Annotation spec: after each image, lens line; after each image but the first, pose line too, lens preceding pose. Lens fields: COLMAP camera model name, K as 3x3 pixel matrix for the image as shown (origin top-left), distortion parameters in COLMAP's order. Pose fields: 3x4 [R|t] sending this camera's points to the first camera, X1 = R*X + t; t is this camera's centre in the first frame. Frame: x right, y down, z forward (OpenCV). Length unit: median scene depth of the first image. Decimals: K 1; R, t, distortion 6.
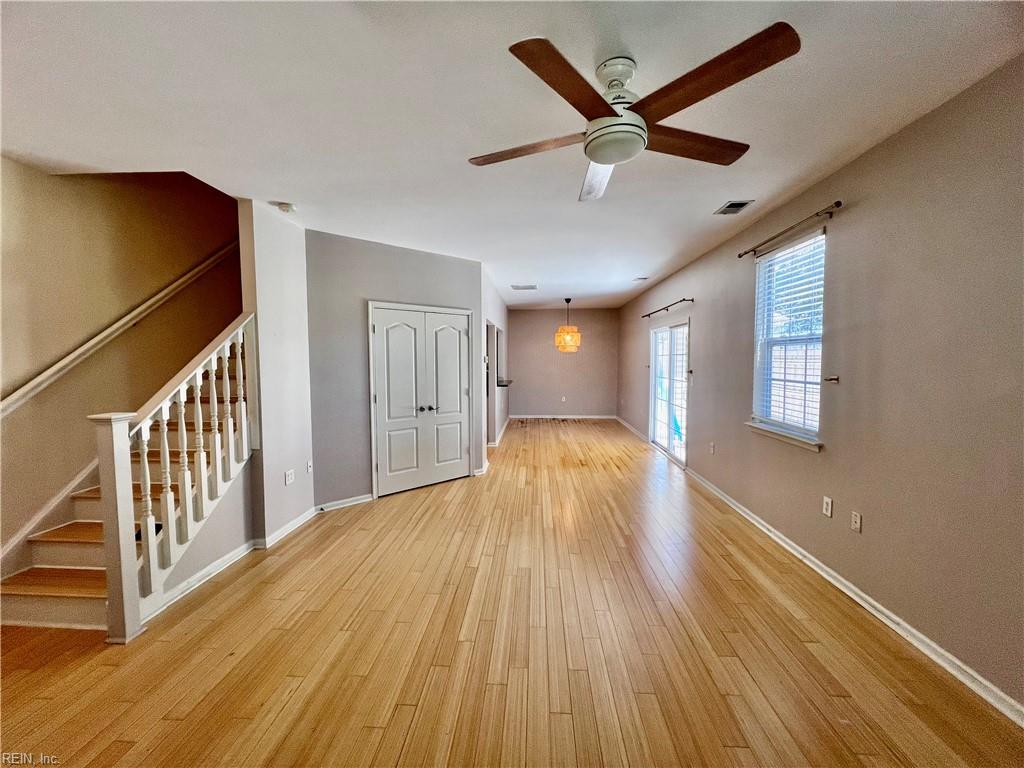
lens RADIAL K [[412.1, 0, 508.2], [0, 412.1, 382.6], [0, 0, 1]] dist [-0.000651, 0.000711]
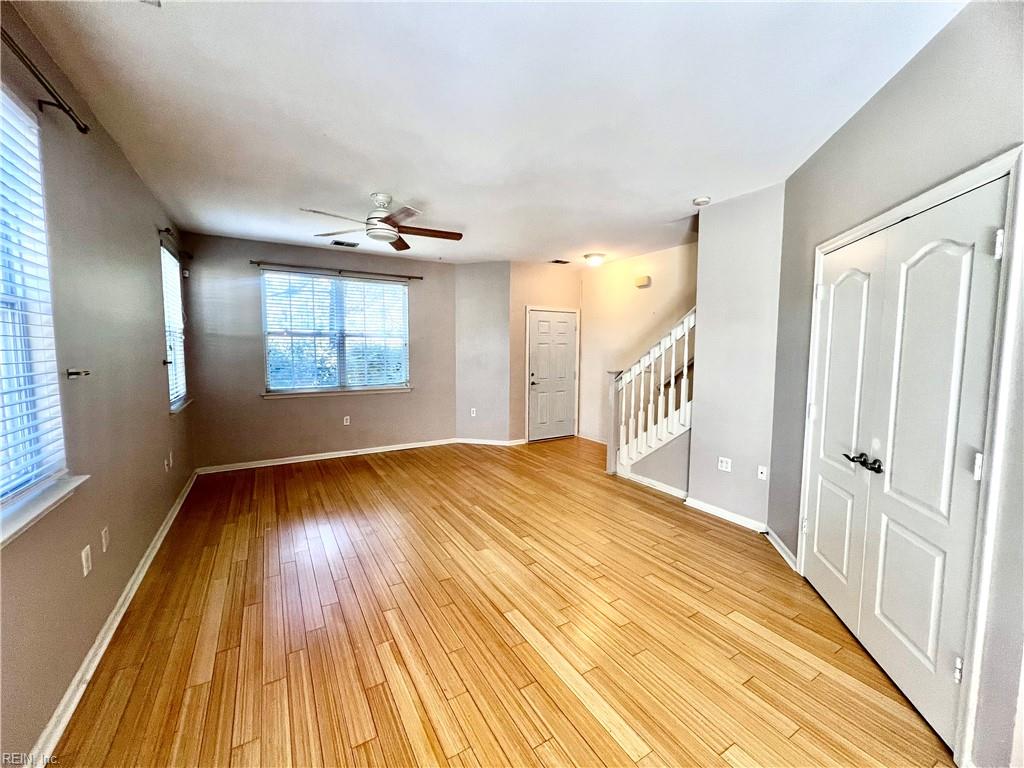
lens RADIAL K [[412.1, 0, 508.4], [0, 412.1, 383.2], [0, 0, 1]] dist [-0.000651, 0.000711]
pose [[-0.826065, 0.048821, -0.561457, 0.428868], [-0.033680, 0.990184, 0.135654, -0.078194], [0.562568, 0.130969, -0.816311, 1.440963]]
